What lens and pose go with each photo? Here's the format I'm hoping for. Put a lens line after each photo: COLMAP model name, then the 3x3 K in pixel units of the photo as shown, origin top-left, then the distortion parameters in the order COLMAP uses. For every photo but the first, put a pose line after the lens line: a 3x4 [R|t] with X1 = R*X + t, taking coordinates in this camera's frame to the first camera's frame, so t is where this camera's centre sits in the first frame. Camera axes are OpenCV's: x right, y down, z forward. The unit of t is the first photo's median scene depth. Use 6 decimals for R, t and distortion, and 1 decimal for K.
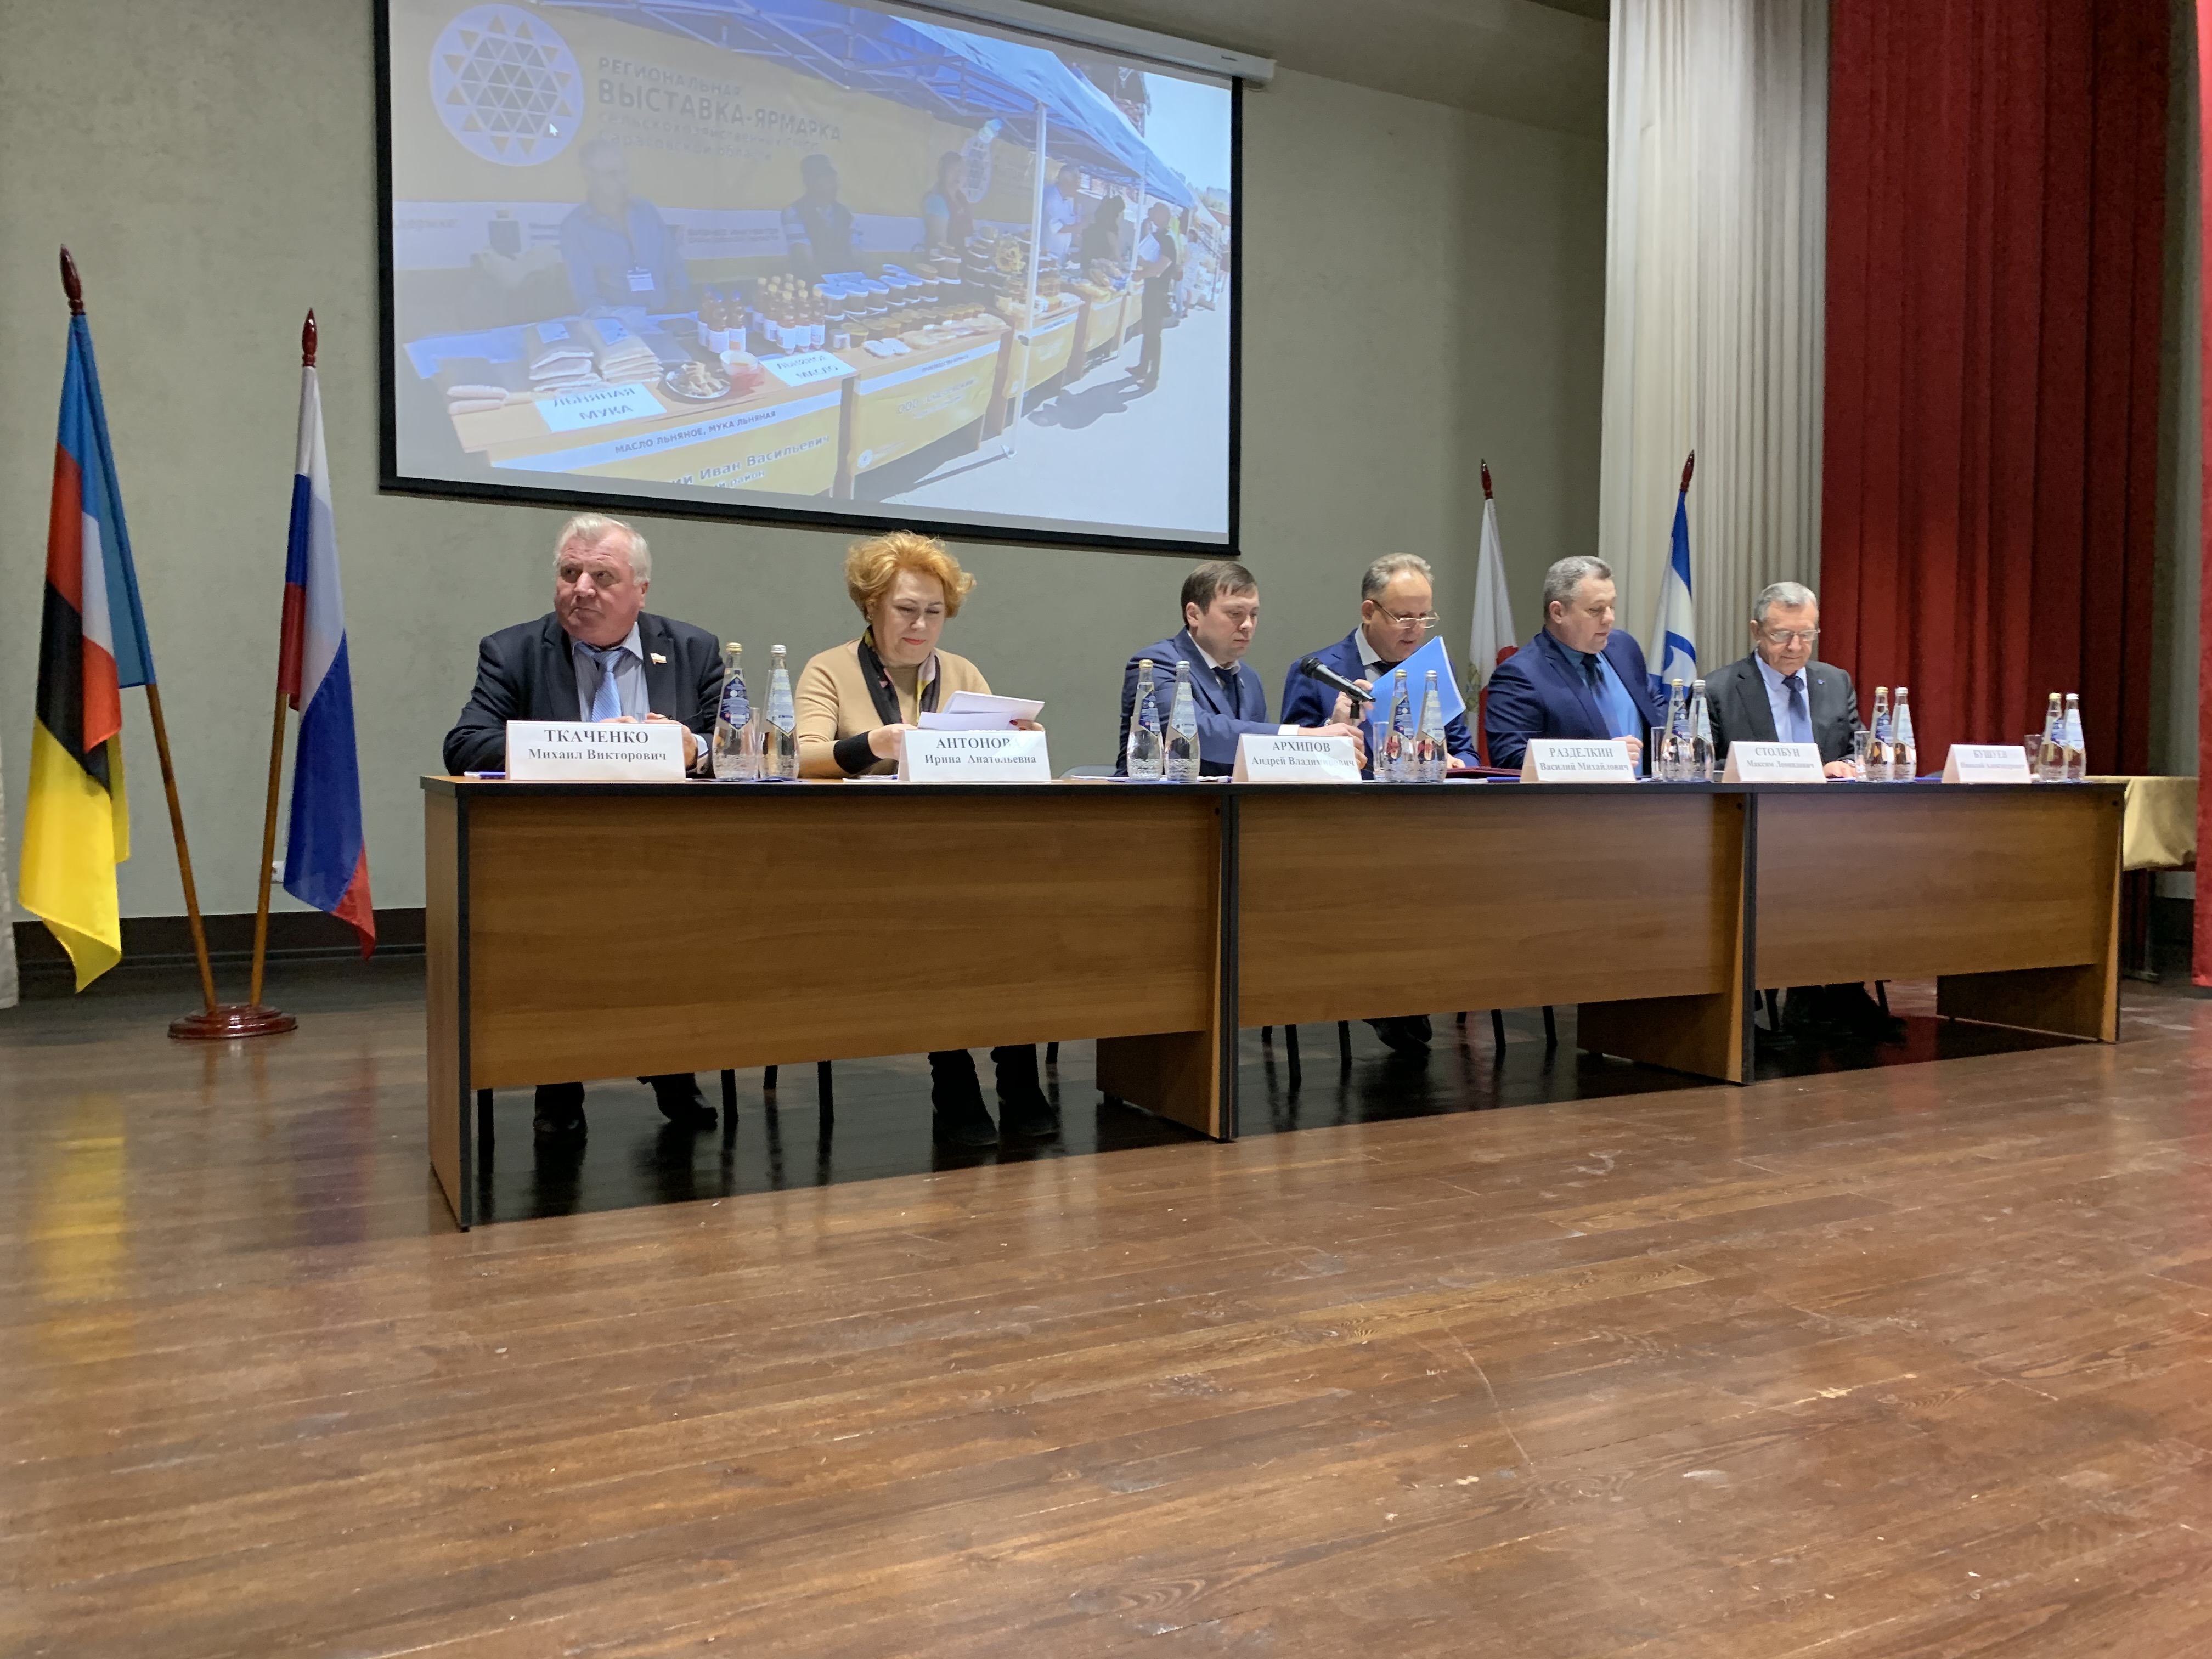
lens RADIAL K [[1625.8, 0, 1106.0], [0, 1625.8, 829.5], [0, 0, 1]] dist [0.003852, 0.011255]
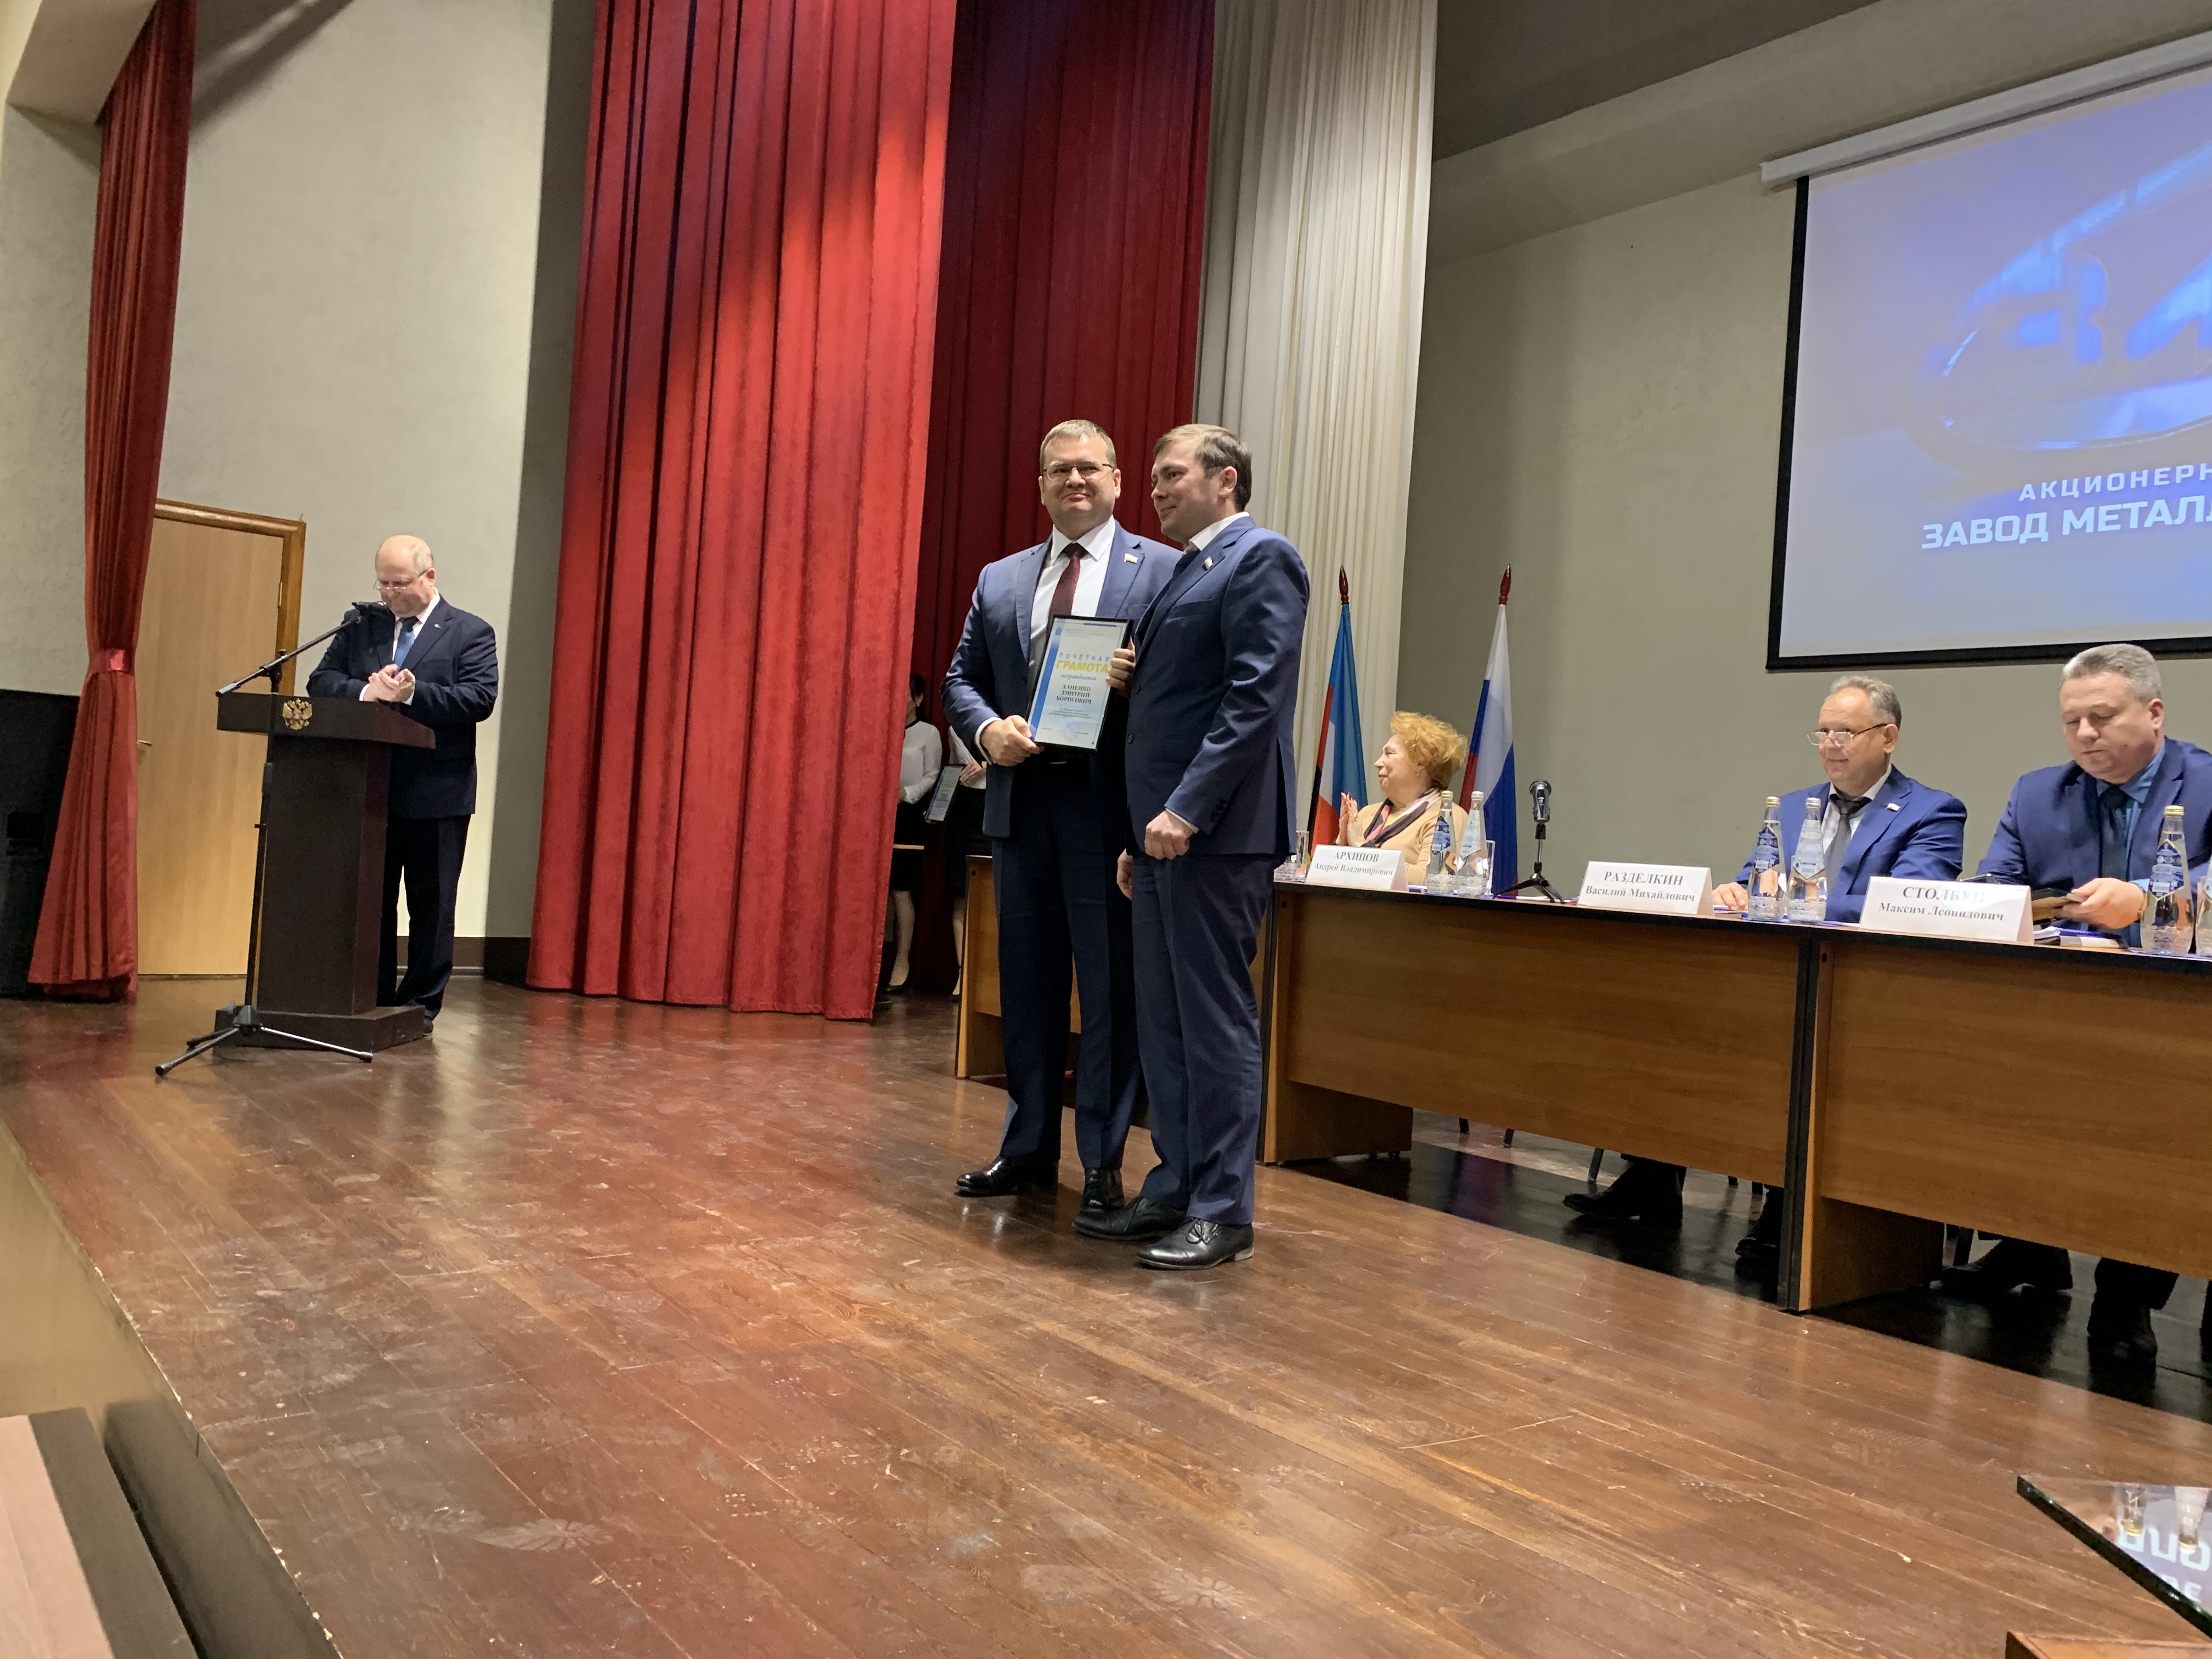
lens RADIAL K [[1625.8, 0, 1106.0], [0, 1625.8, 829.5], [0, 0, 1]] dist [0.003852, 0.011255]
pose [[0.170640, -0.005163, -0.985320, 0.950776], [-0.103339, 0.994378, -0.023107, -0.017423], [0.979899, 0.105765, 0.169147, 0.474957]]
